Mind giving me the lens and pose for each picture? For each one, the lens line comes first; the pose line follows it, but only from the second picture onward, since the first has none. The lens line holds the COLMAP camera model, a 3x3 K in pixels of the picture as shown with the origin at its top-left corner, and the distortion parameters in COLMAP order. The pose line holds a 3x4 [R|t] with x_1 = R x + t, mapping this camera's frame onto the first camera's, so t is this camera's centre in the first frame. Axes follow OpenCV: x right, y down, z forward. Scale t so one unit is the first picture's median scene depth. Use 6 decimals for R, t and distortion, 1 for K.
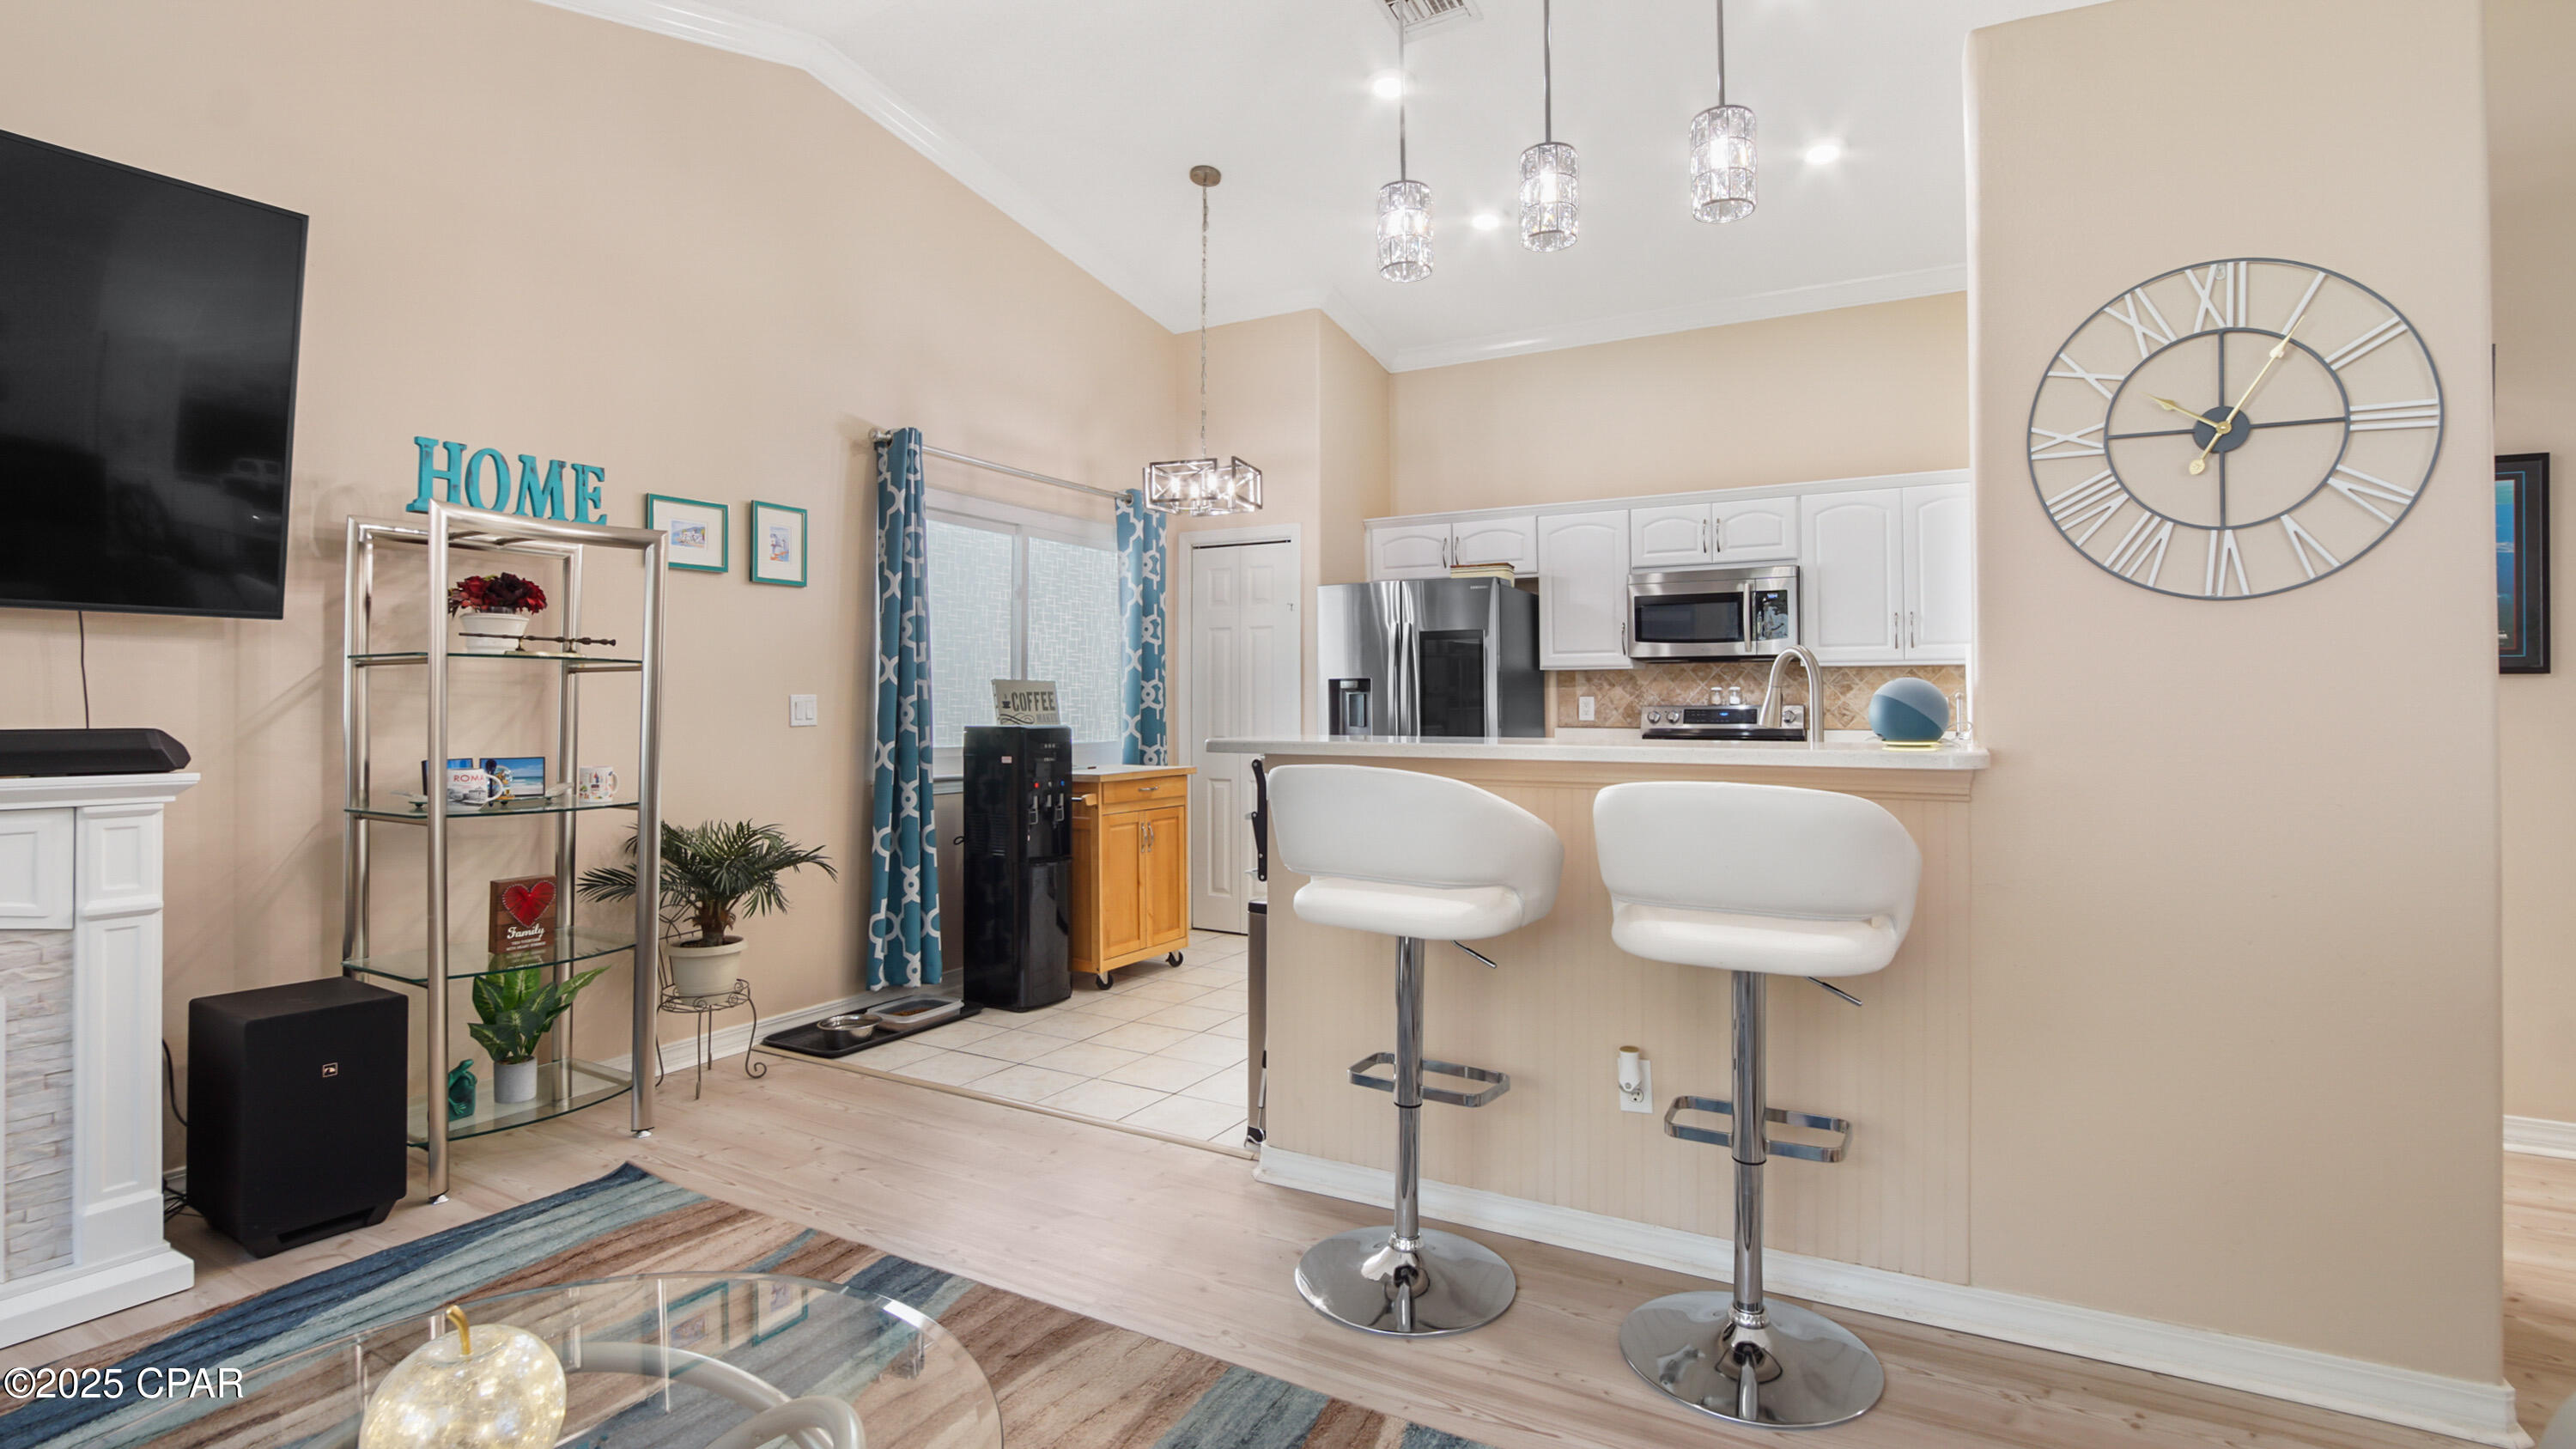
lens RADIAL K [[1188.9, 0, 1289.5], [0, 1188.9, 688.6], [0, 0, 1]] dist [-0.018132, -0.000379]
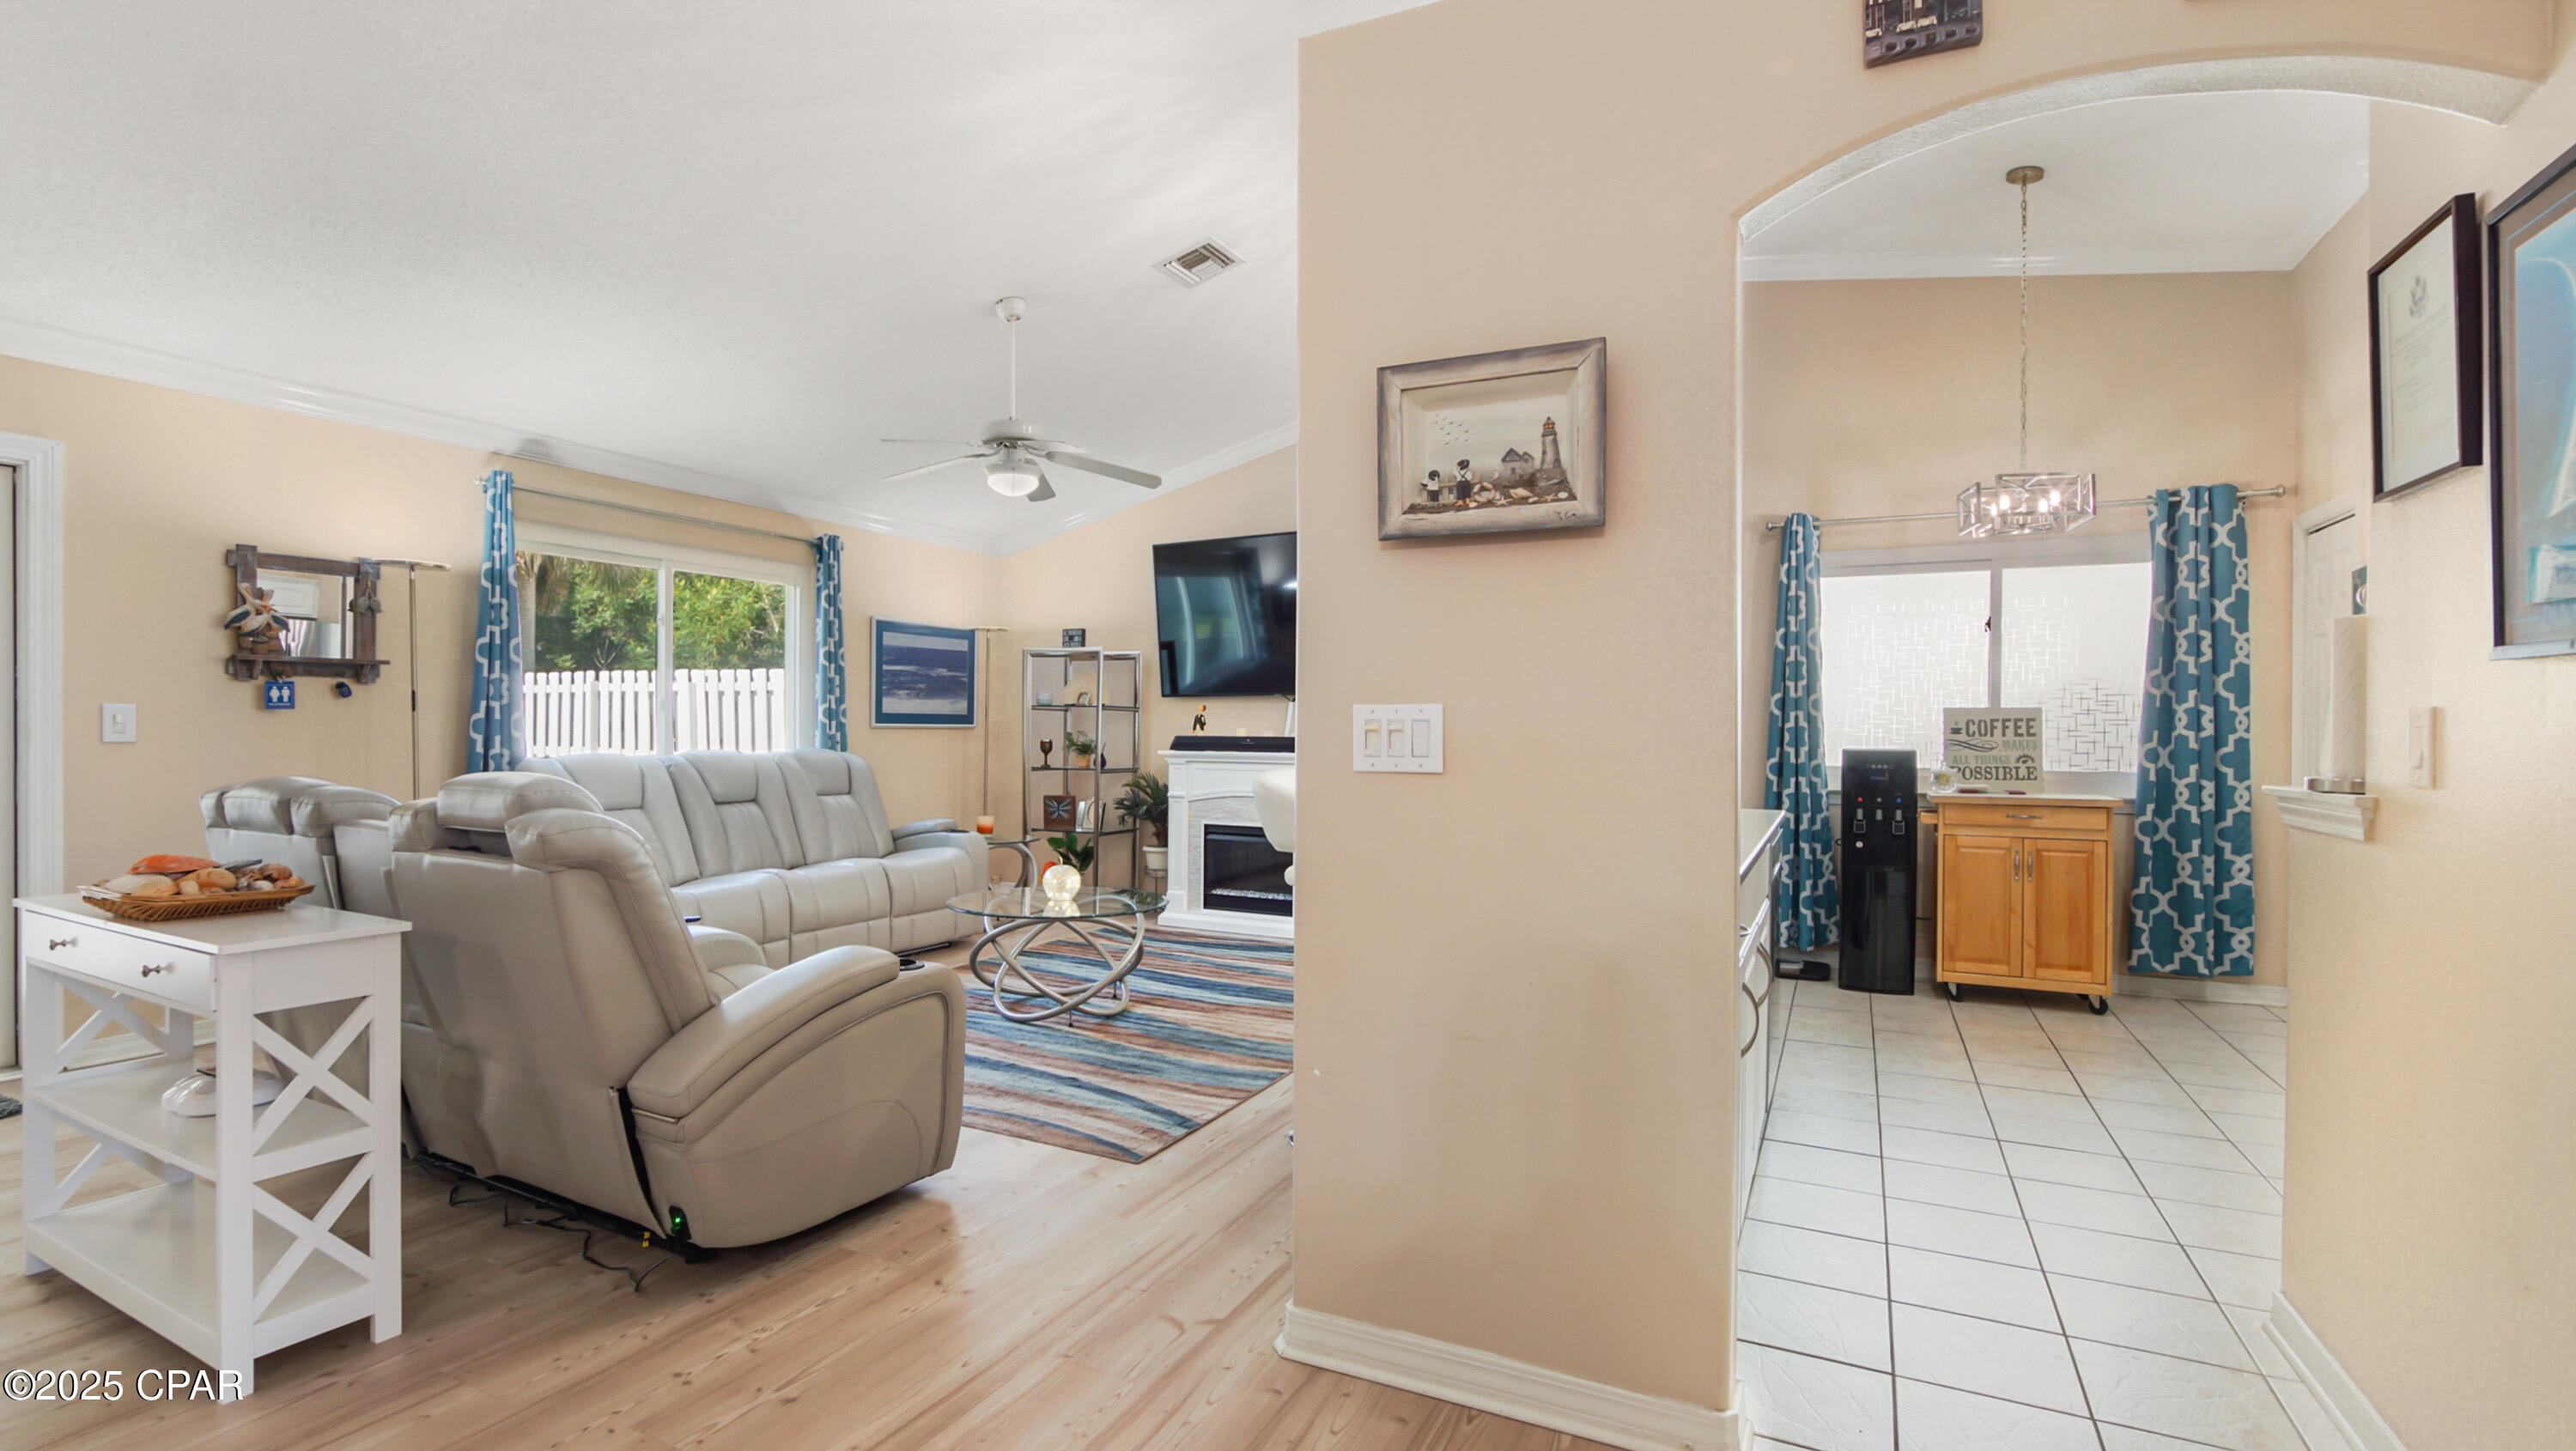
lens RADIAL K [[1152.9, 0, 1273.8], [0, 1152.9, 725.4], [0, 0, 1]] dist [-0.002686, -0.000995]
pose [[0.051647, -0.009167, -0.998623, 1.322027], [0.007798, 0.999931, -0.008776, 0.021796], [0.998635, -0.007334, 0.051715, 0.551799]]
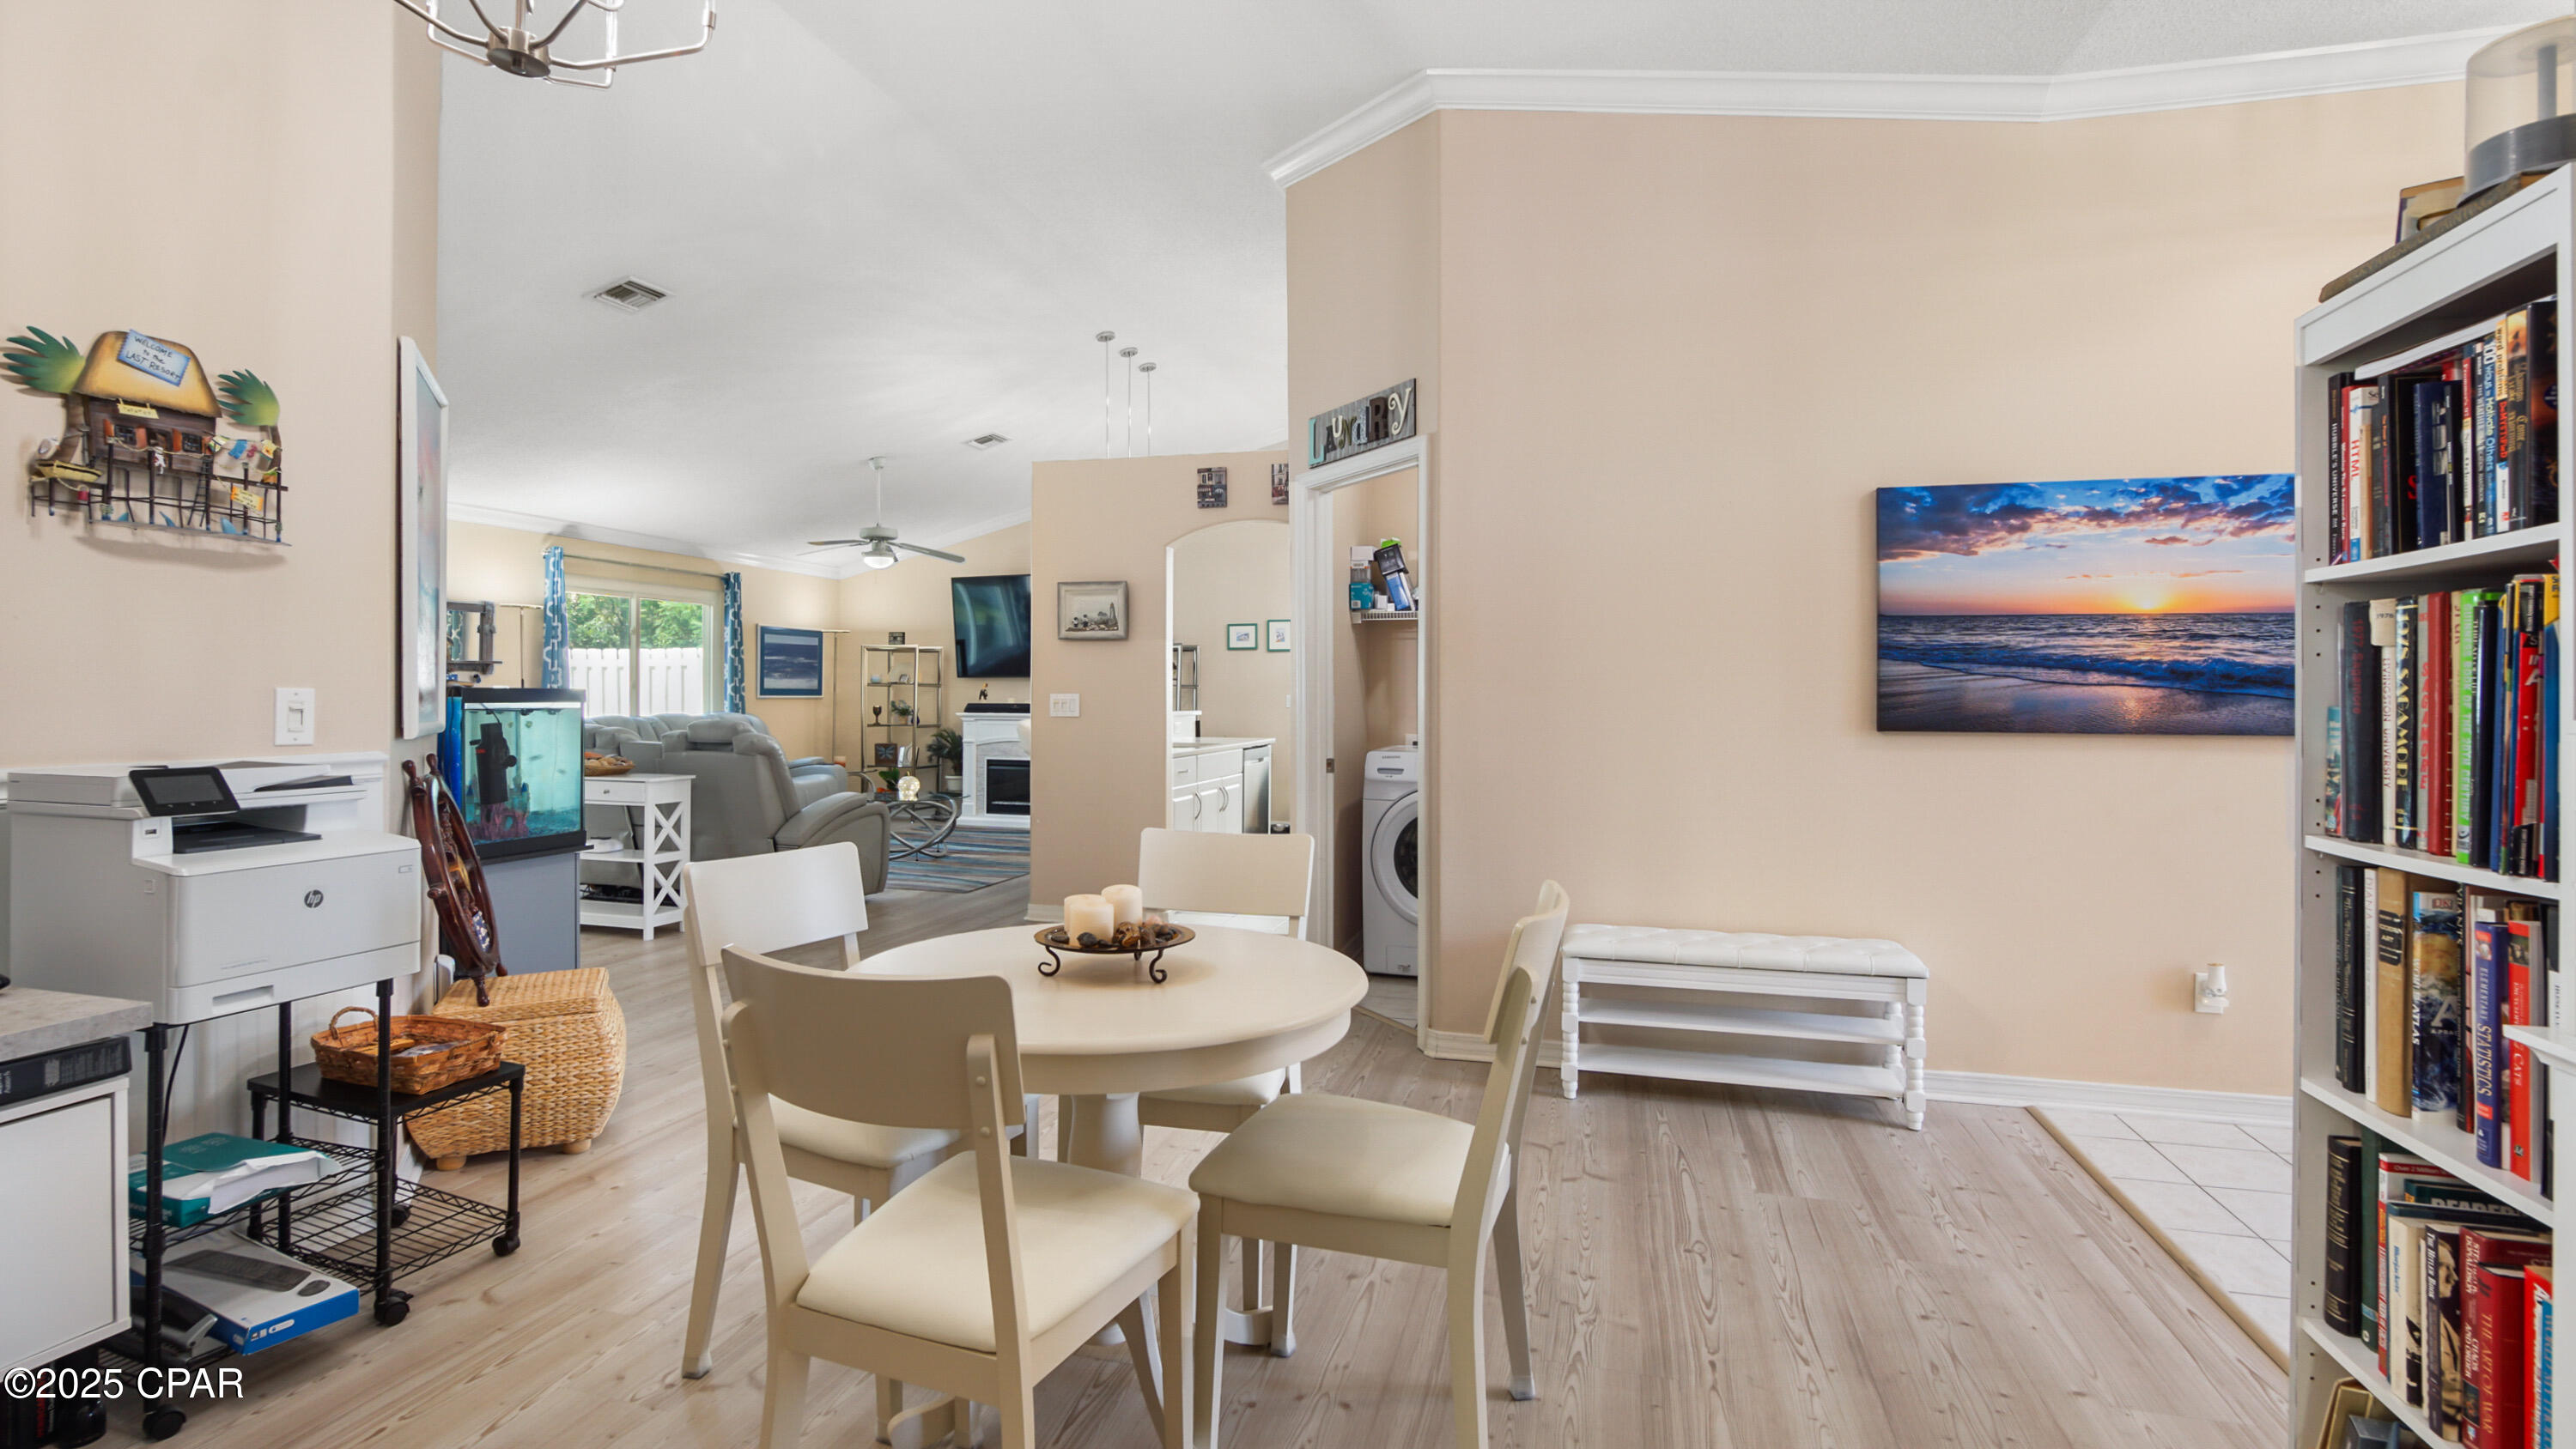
lens RADIAL K [[1188.6, 0, 1289.5], [0, 1188.6, 688.6], [0, 0, 1]] dist [-0.018132, -0.000379]
pose [[0.251446, -0.010026, -0.967819, 2.774394], [0.011522, 0.999906, -0.007365, 0.015028], [0.967803, -0.009299, 0.251538, 0.516578]]
